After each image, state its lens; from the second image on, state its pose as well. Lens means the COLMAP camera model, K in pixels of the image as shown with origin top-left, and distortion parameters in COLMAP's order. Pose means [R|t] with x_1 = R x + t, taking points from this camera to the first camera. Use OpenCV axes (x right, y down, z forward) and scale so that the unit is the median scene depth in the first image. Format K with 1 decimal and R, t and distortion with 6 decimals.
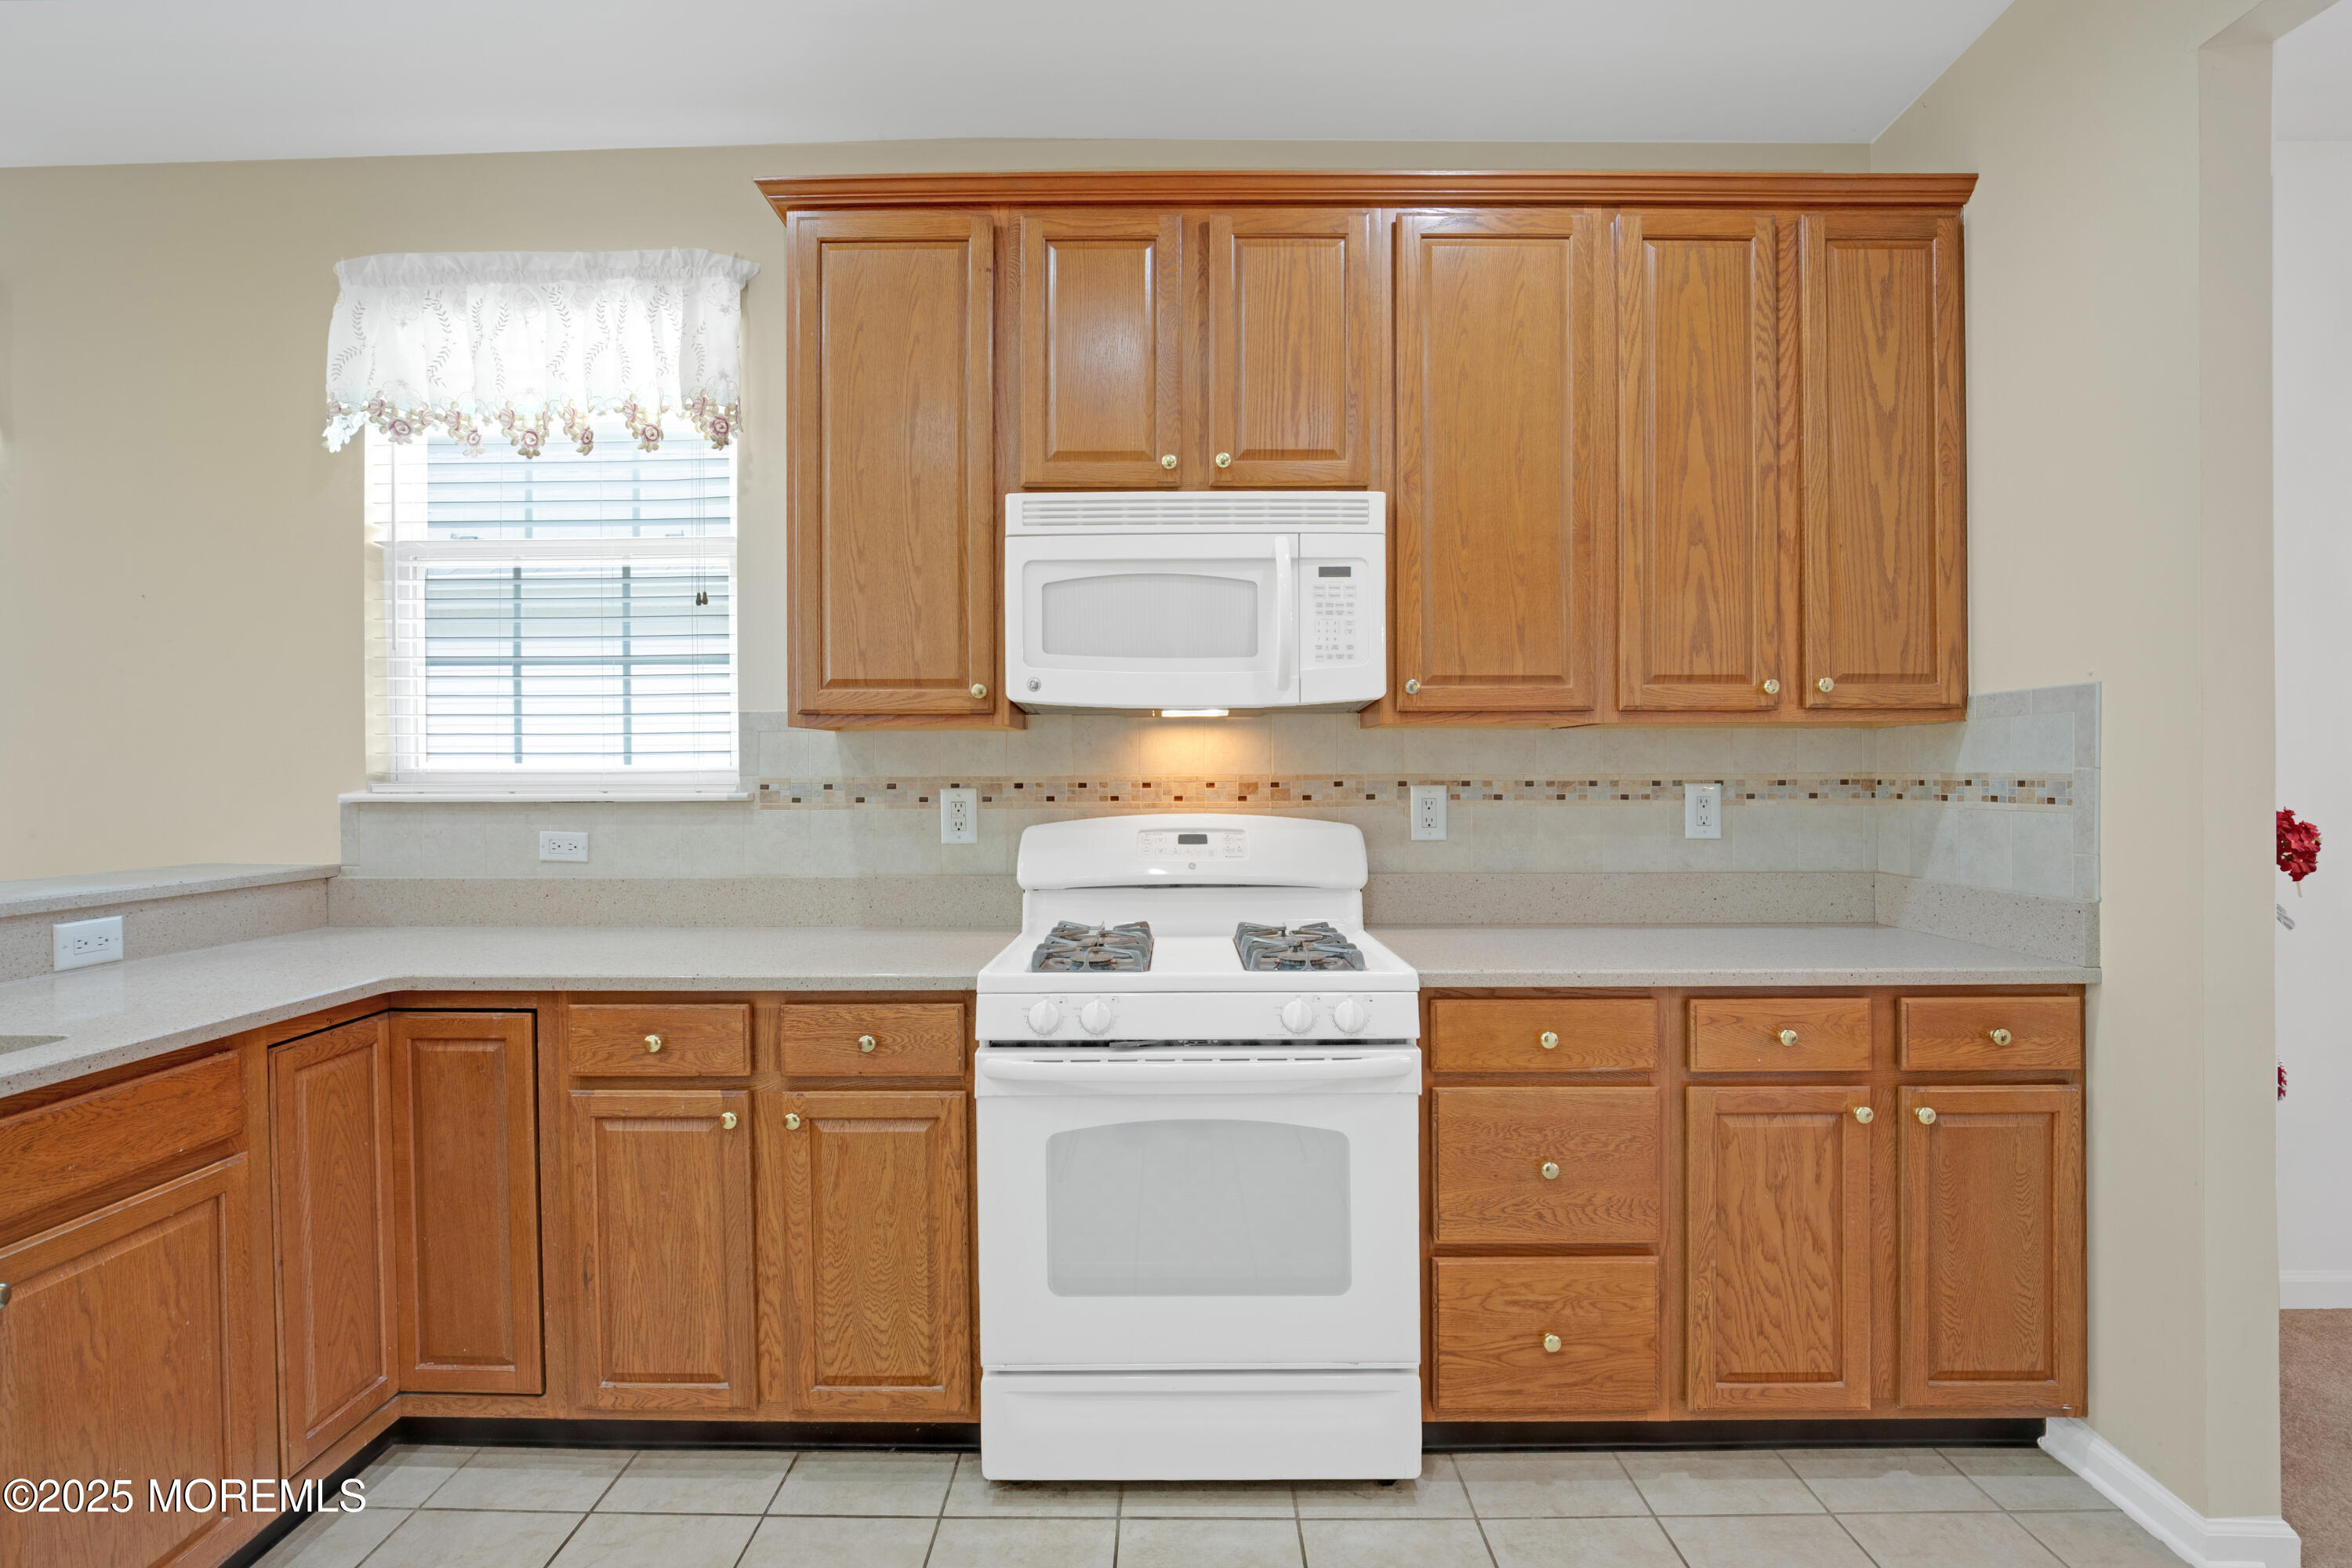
lens RADIAL K [[1098.6, 0, 1173.8], [0, 1098.6, 781.5], [0, 0, 1]] dist [-0.035012, 0.007747]
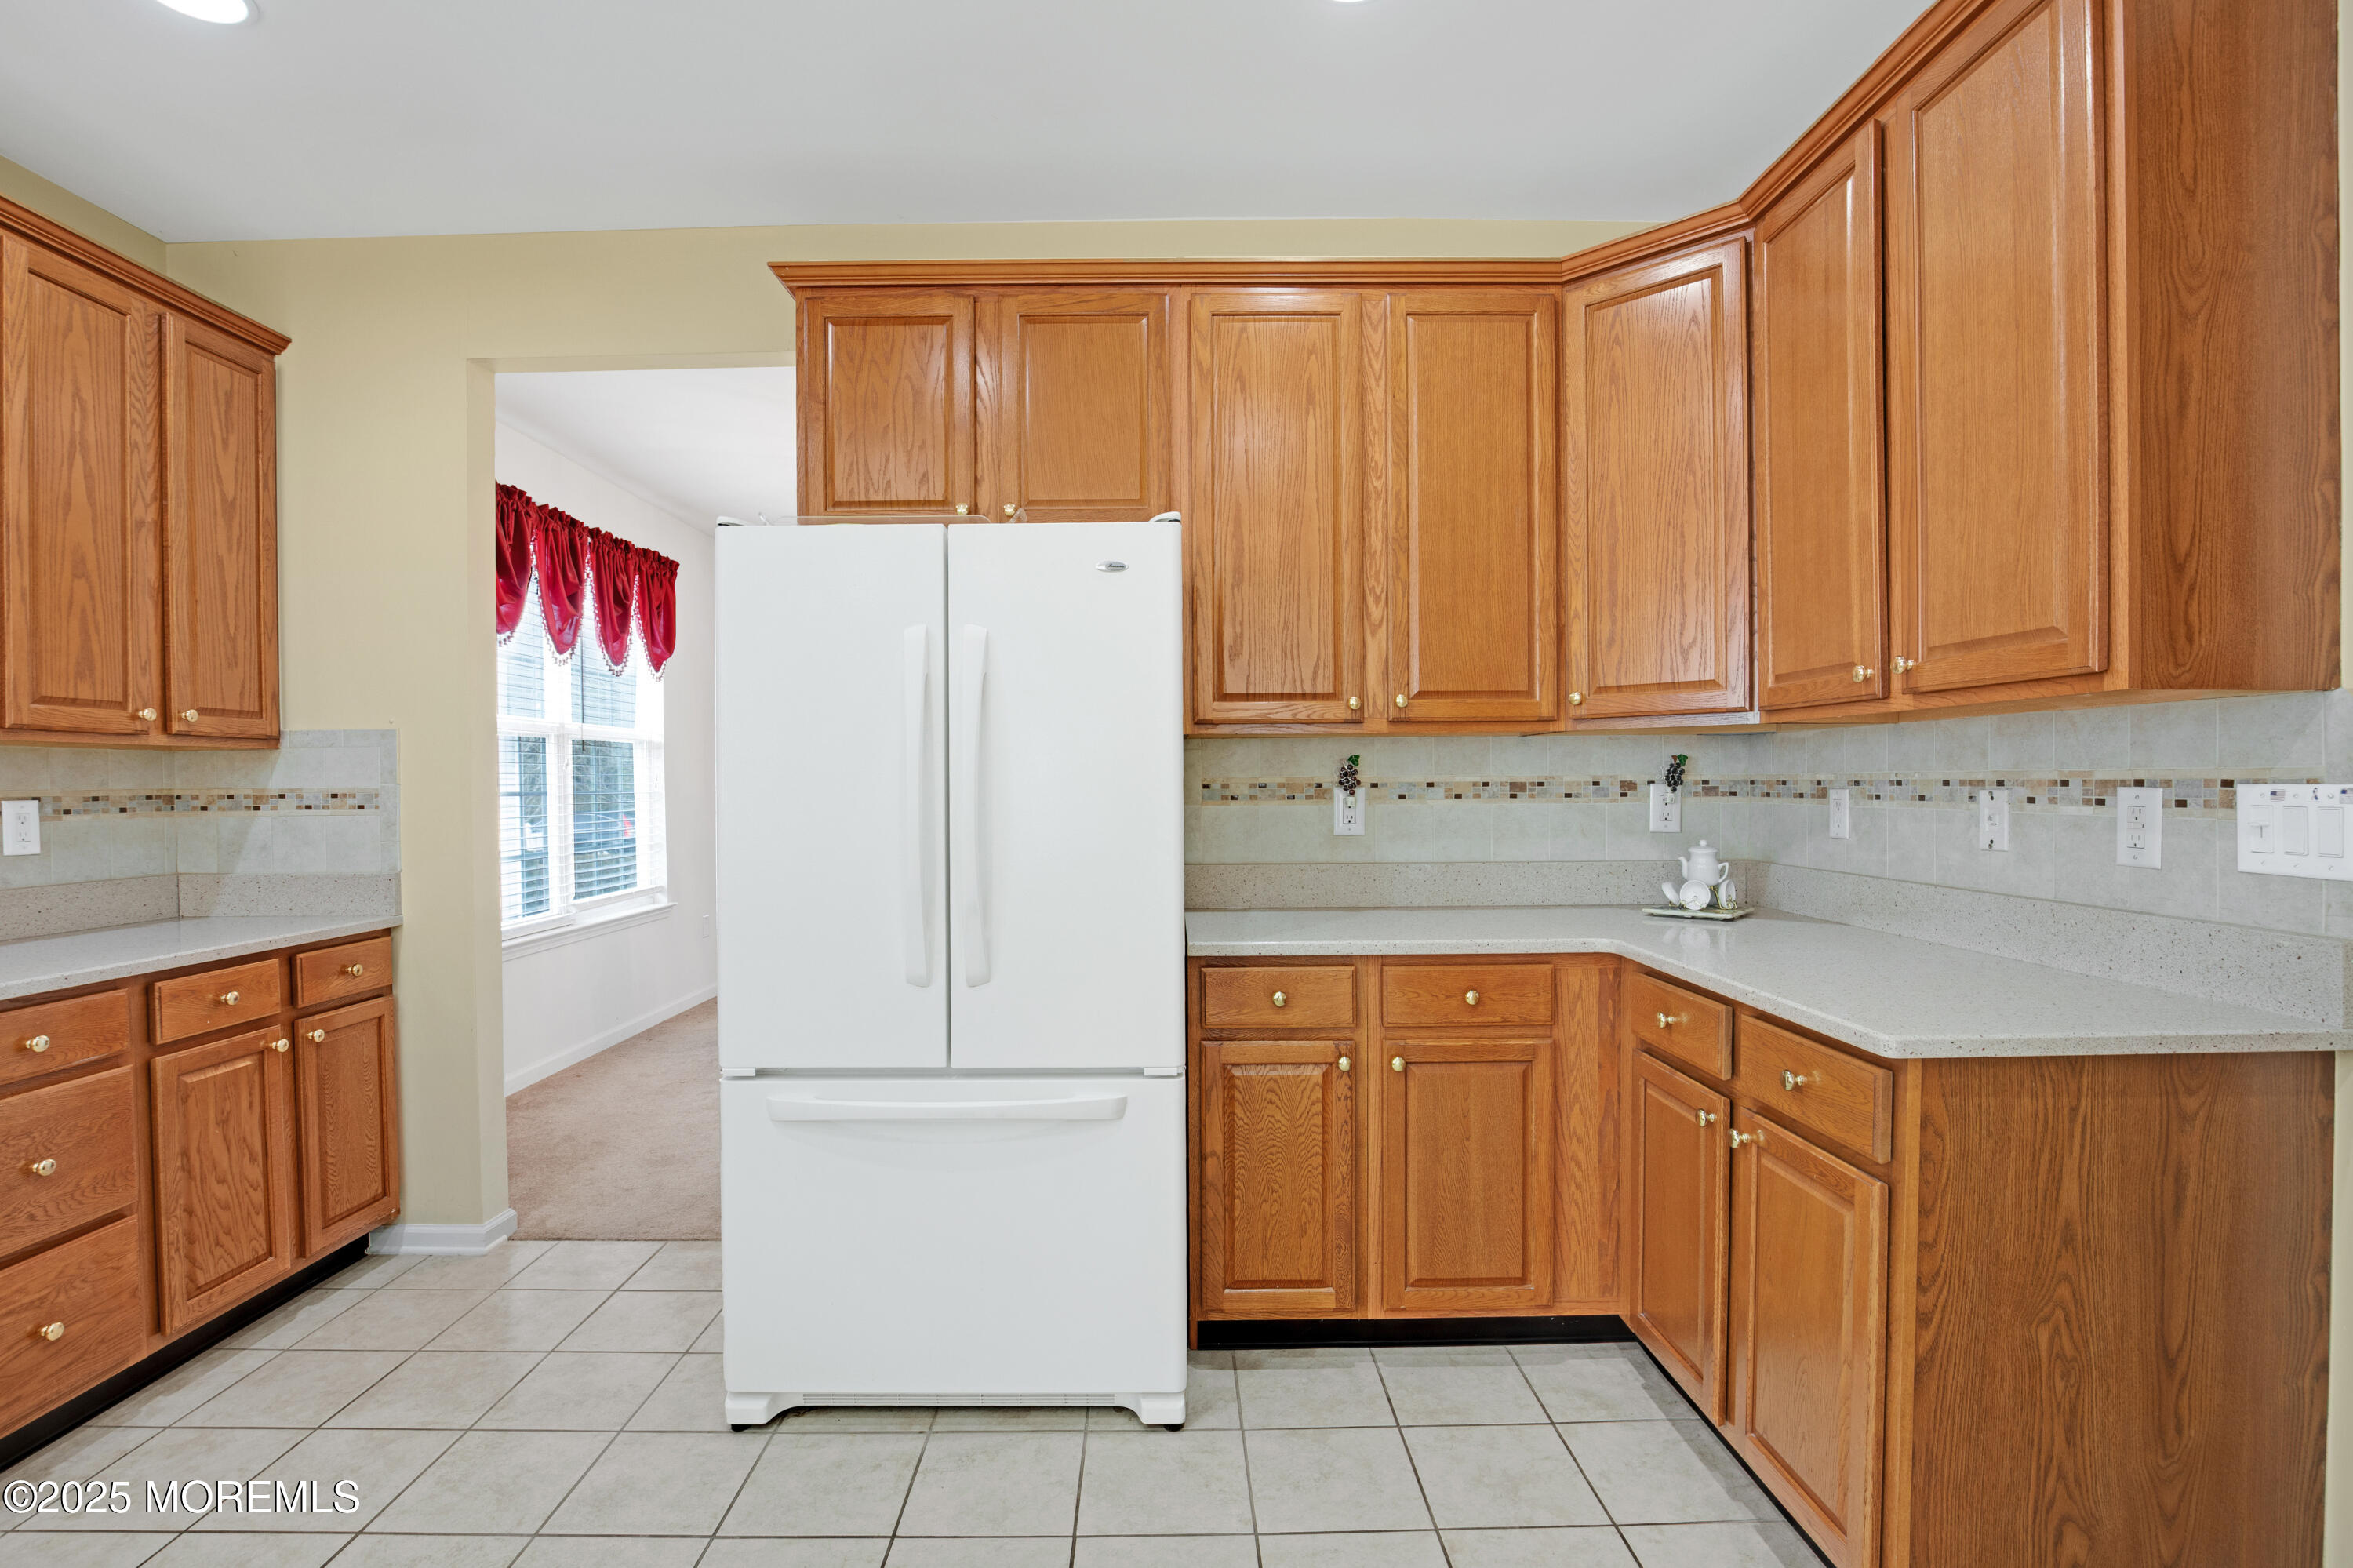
lens RADIAL K [[1099.1, 0, 1174.3], [0, 1099.1, 781.5], [0, 0, 1]] dist [-0.035012, 0.007747]
pose [[-0.022820, 0.003096, 0.999735, -0.606184], [0.014918, 0.999885, -0.002756, 0.003353], [-0.999628, 0.014851, -0.022864, -0.059638]]
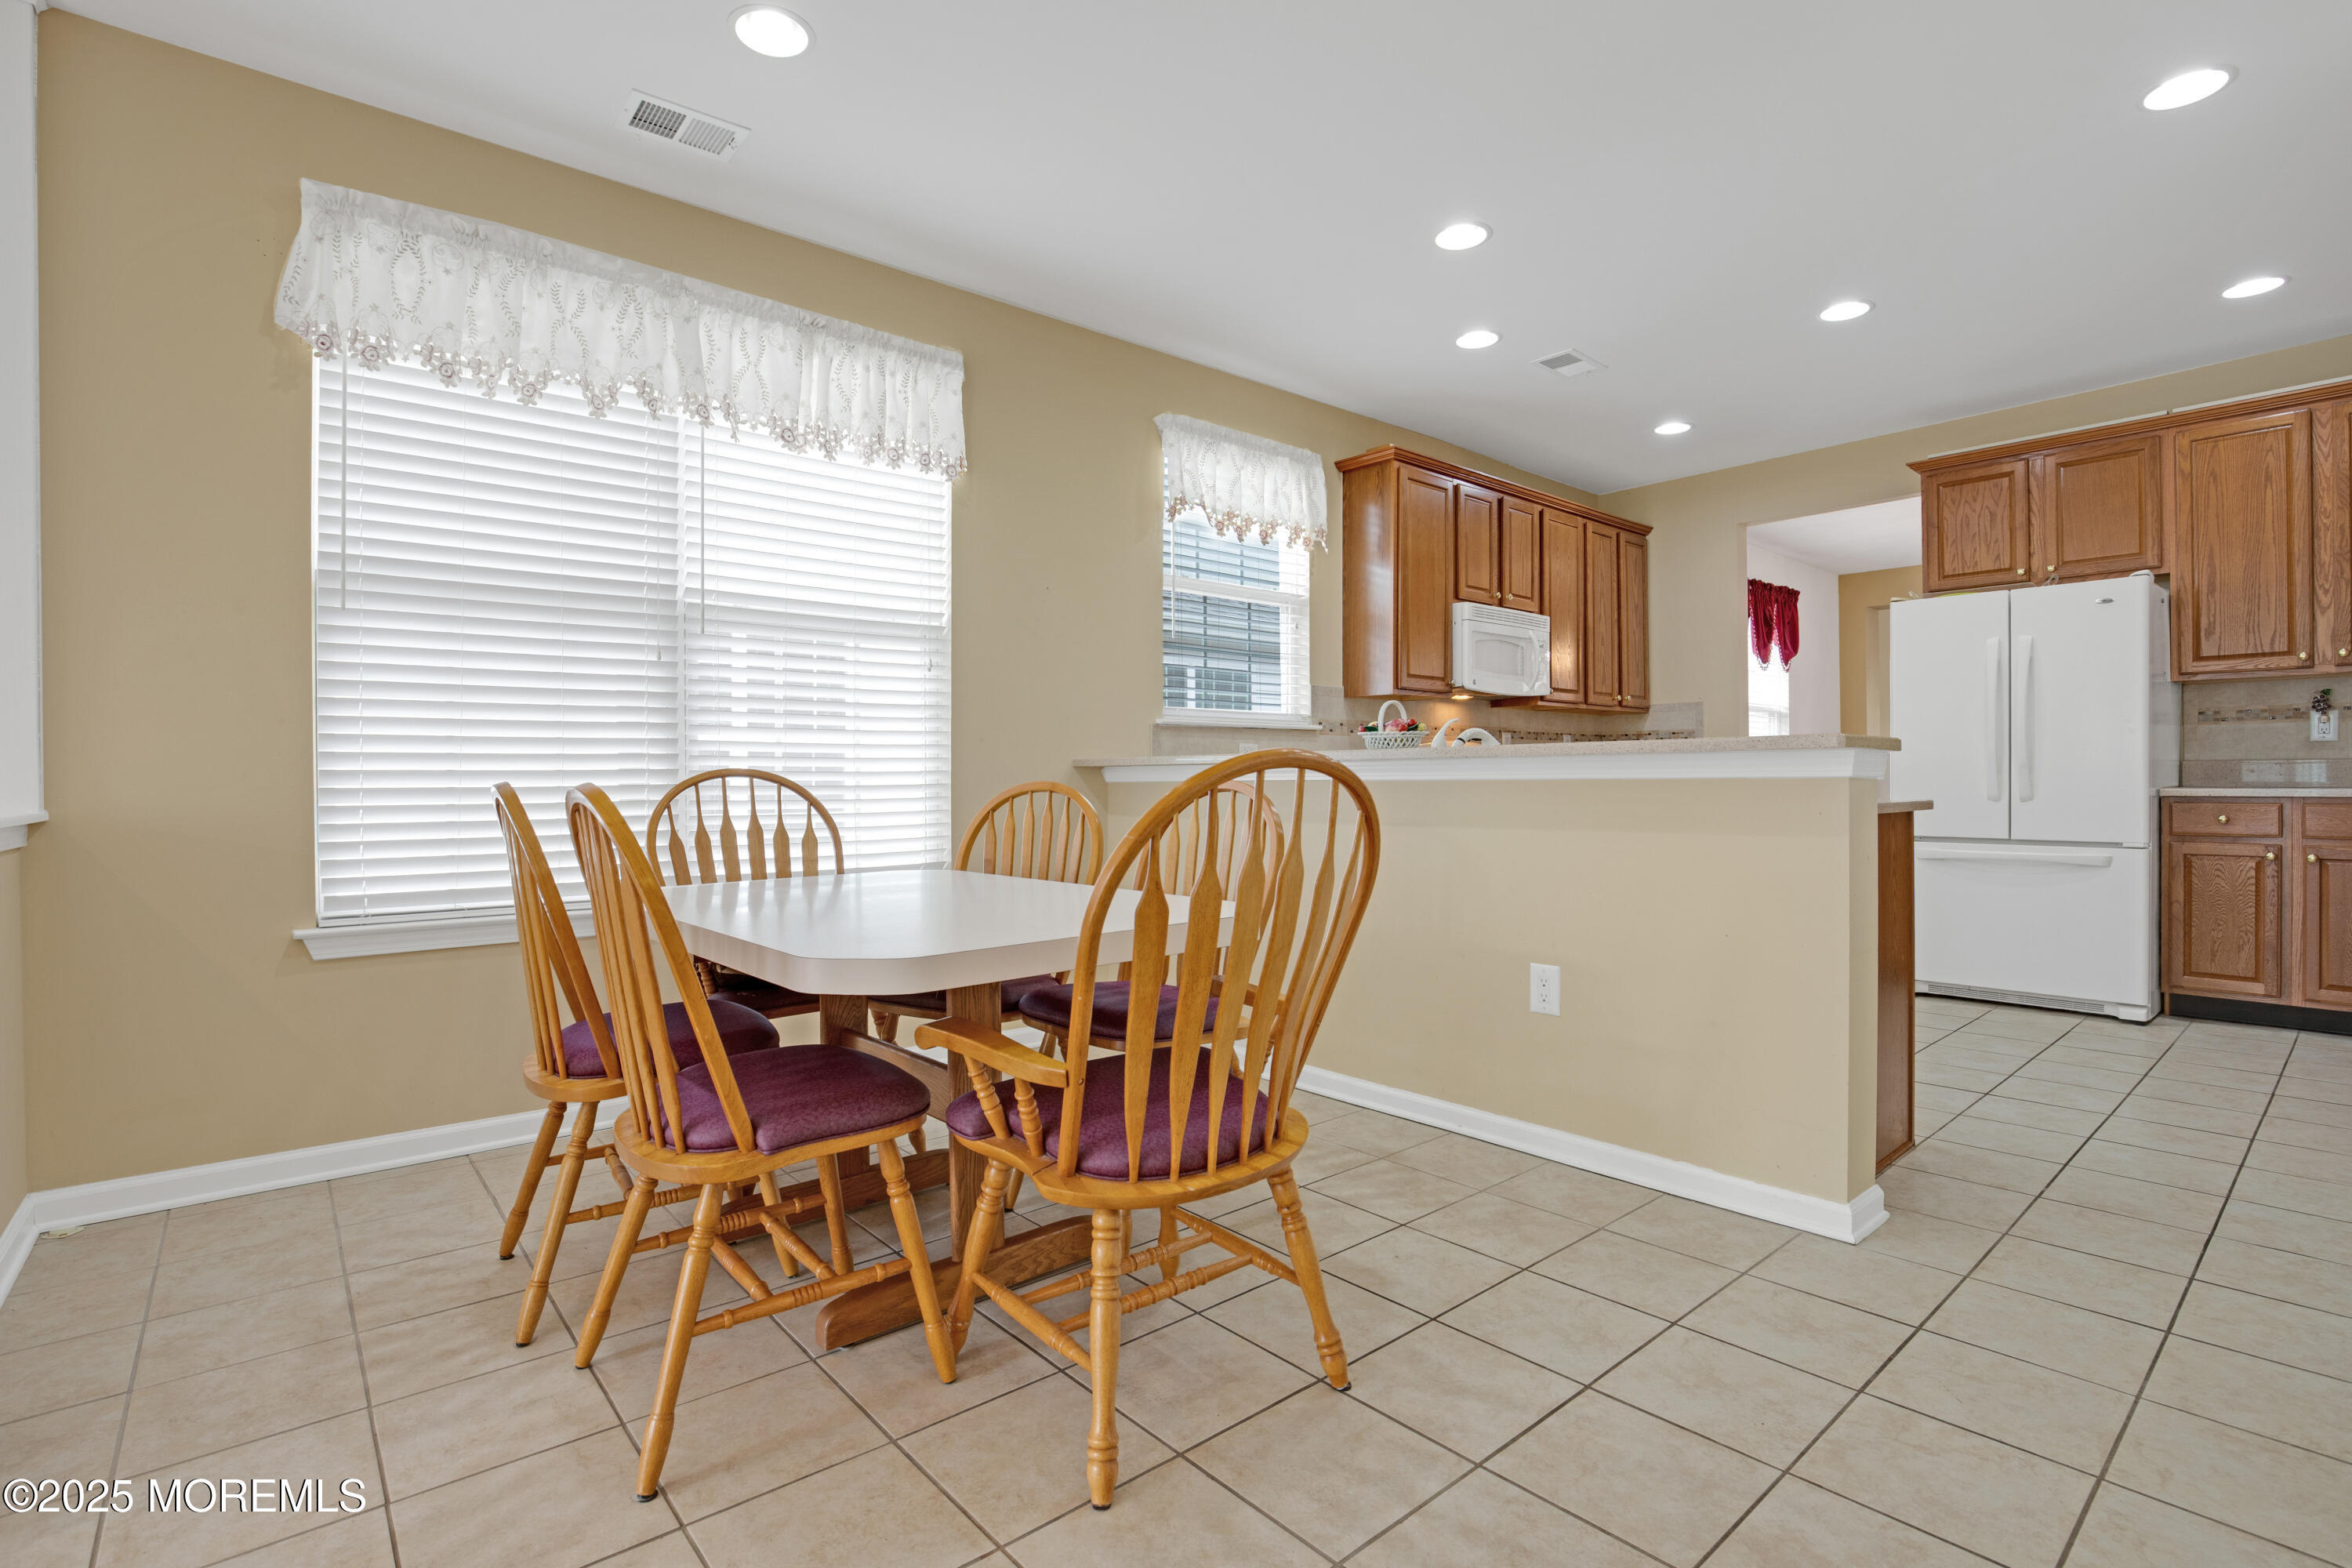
lens RADIAL K [[1098.6, 0, 1173.8], [0, 1098.6, 781.5], [0, 0, 1]] dist [-0.035012, 0.007747]
pose [[0.754341, -0.000643, 0.656483, -2.191843], [0.005901, 0.999966, -0.005801, 0.140357], [-0.656457, 0.008250, 0.754319, -0.385432]]
